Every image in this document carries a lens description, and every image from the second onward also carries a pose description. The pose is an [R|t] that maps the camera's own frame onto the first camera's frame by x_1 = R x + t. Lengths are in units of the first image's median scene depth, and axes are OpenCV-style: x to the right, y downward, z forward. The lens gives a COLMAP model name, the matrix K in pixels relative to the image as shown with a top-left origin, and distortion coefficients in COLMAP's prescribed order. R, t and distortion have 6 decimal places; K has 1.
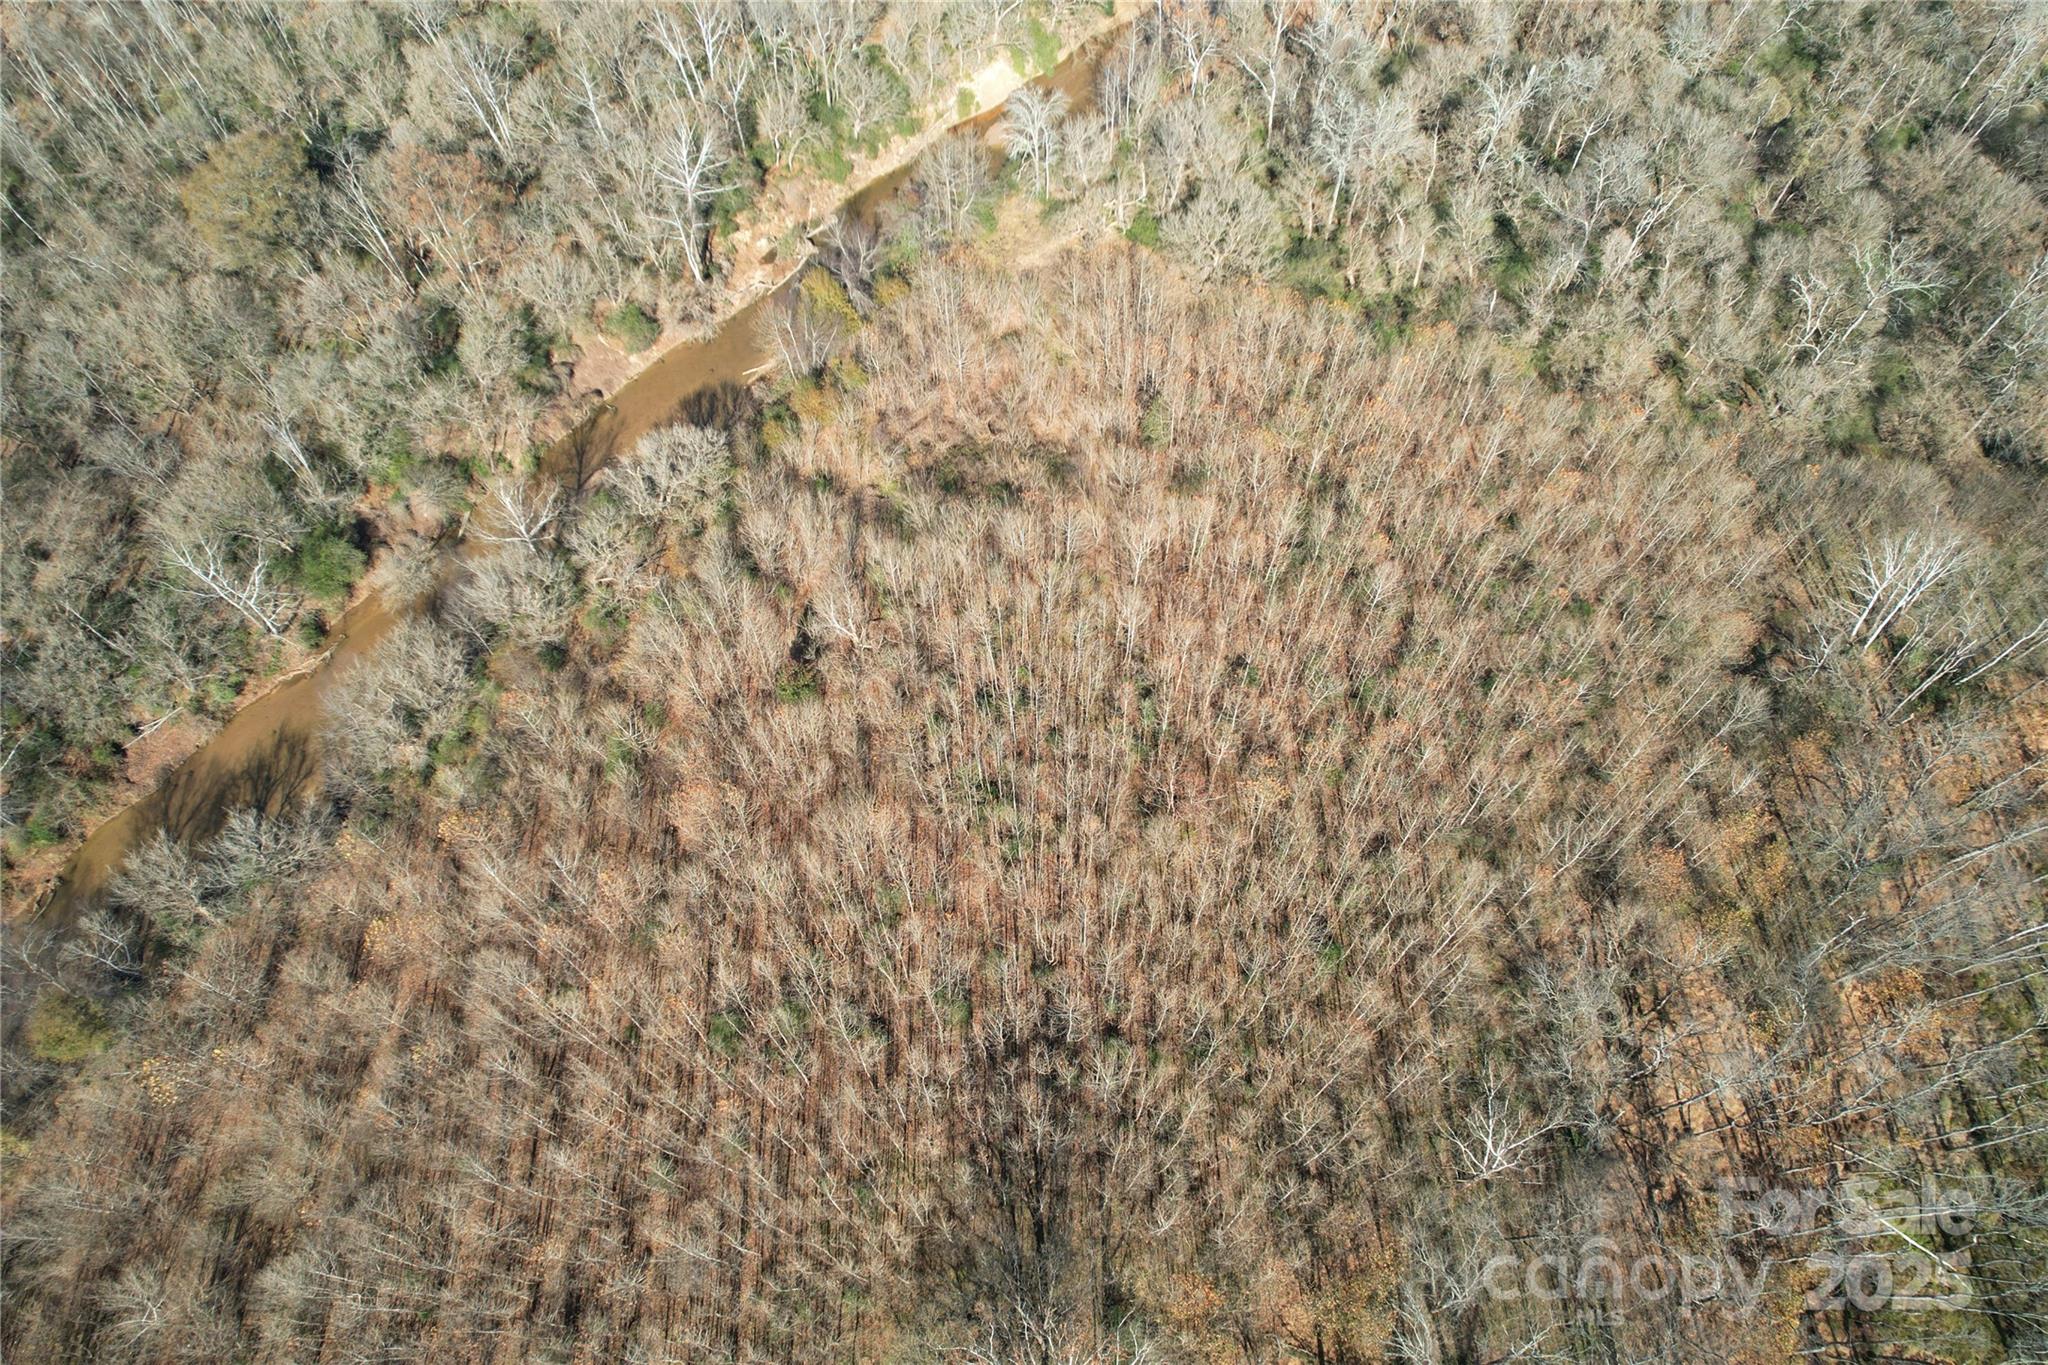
lens RADIAL K [[1316.7, 0, 1024.0], [0, 1316.7, 682.5], [0, 0, 1]] dist [-0.086093, 0.081641]
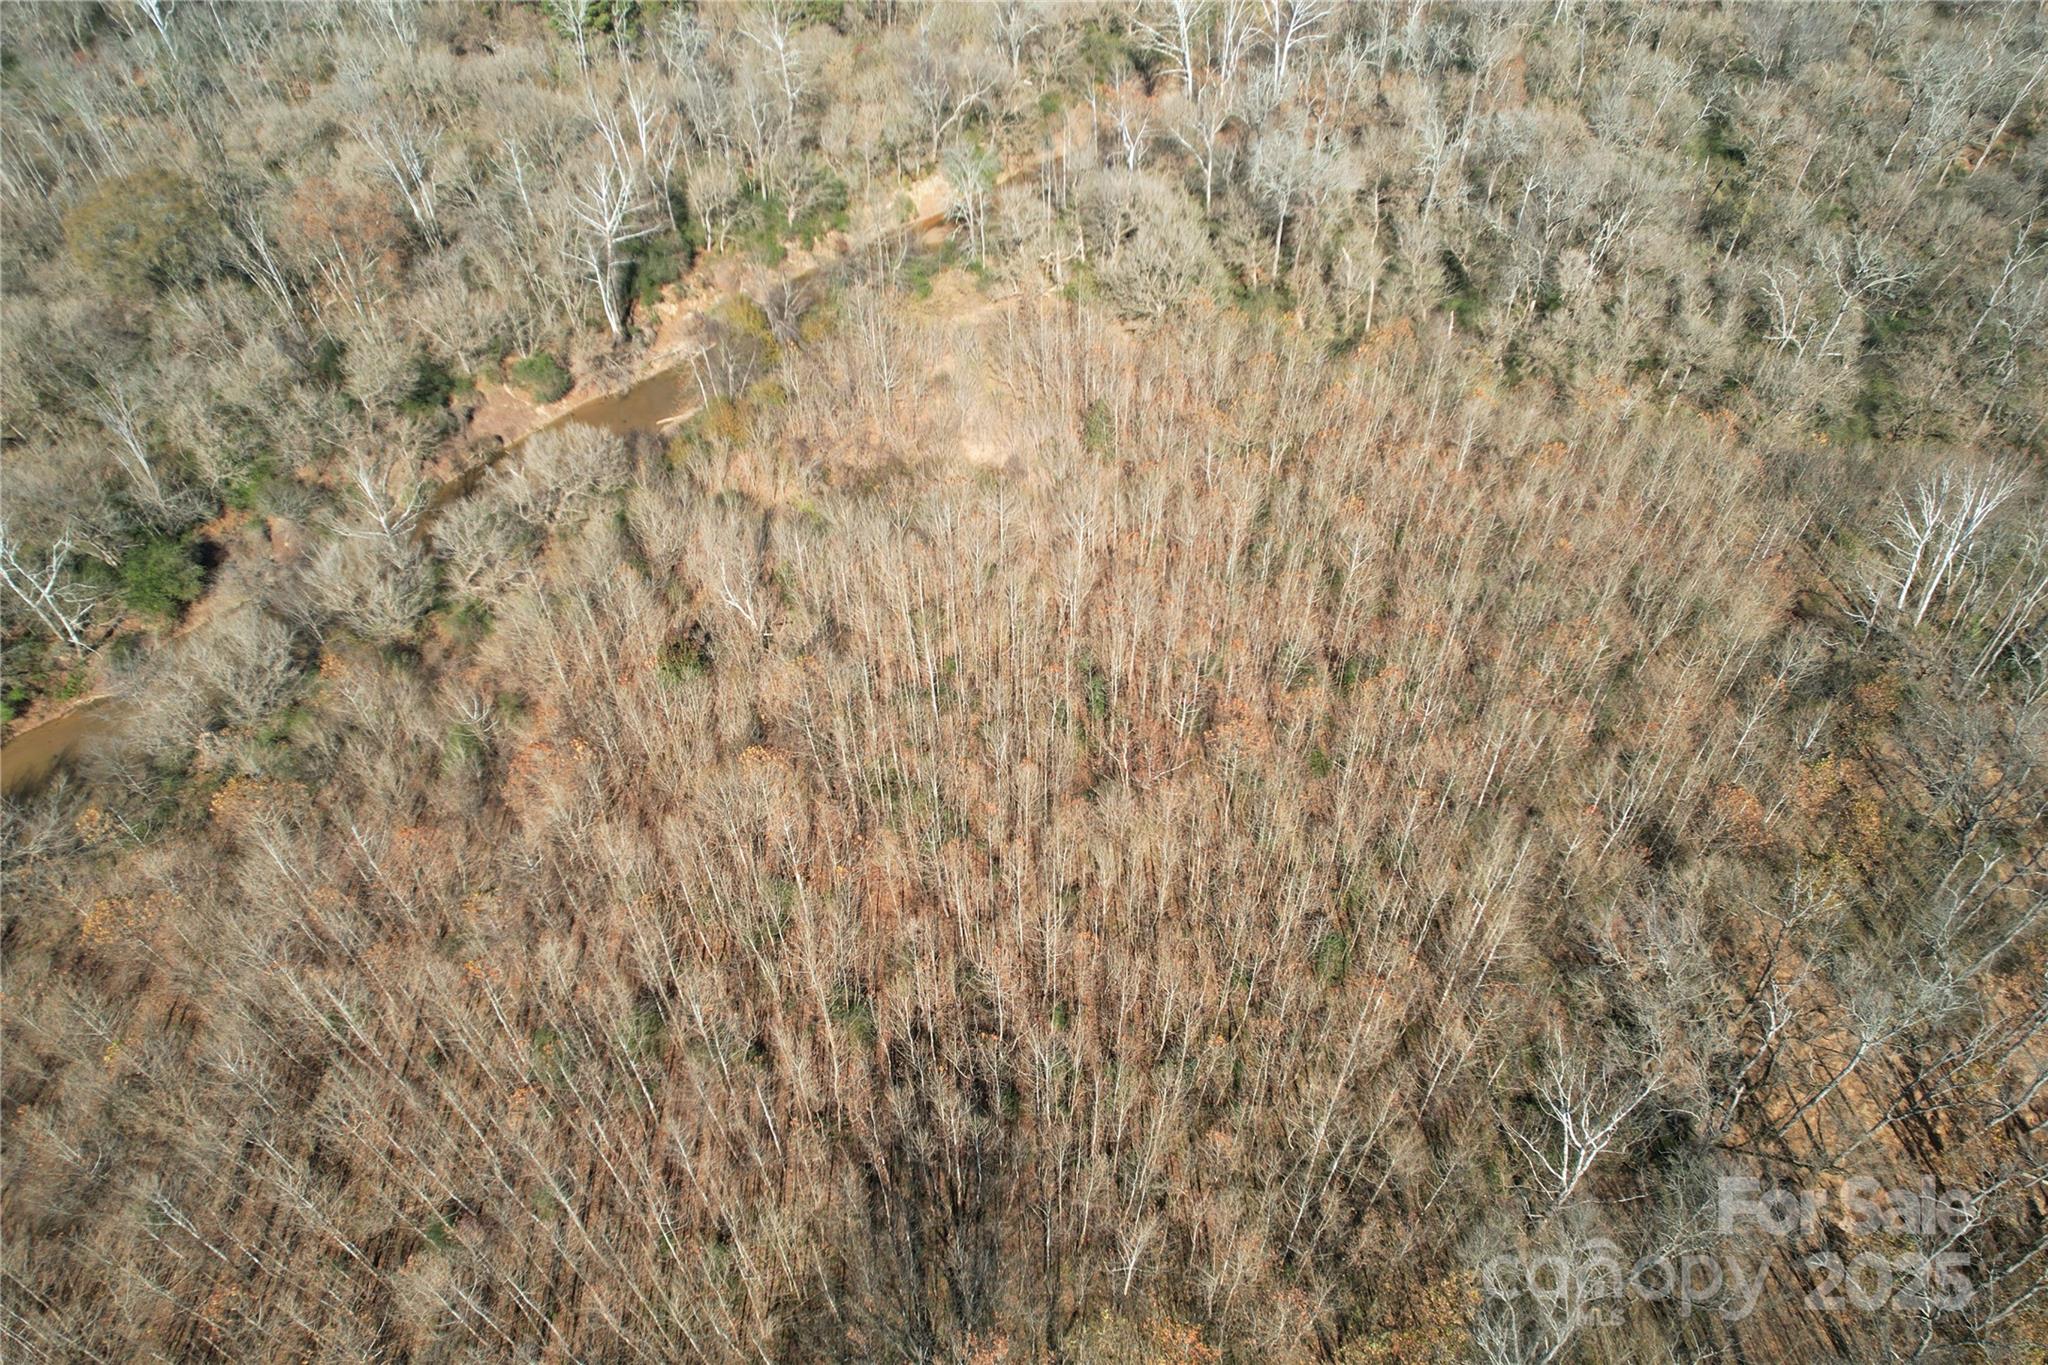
lens RADIAL K [[1316.7, 0, 1024.0], [0, 1316.7, 682.5], [0, 0, 1]] dist [-0.086093, 0.081641]
pose [[0.999700, -0.011790, 0.021450, 0.029661], [0.016931, 0.965963, -0.258126, 0.228553], [-0.017677, 0.258411, 0.965873, 0.178619]]
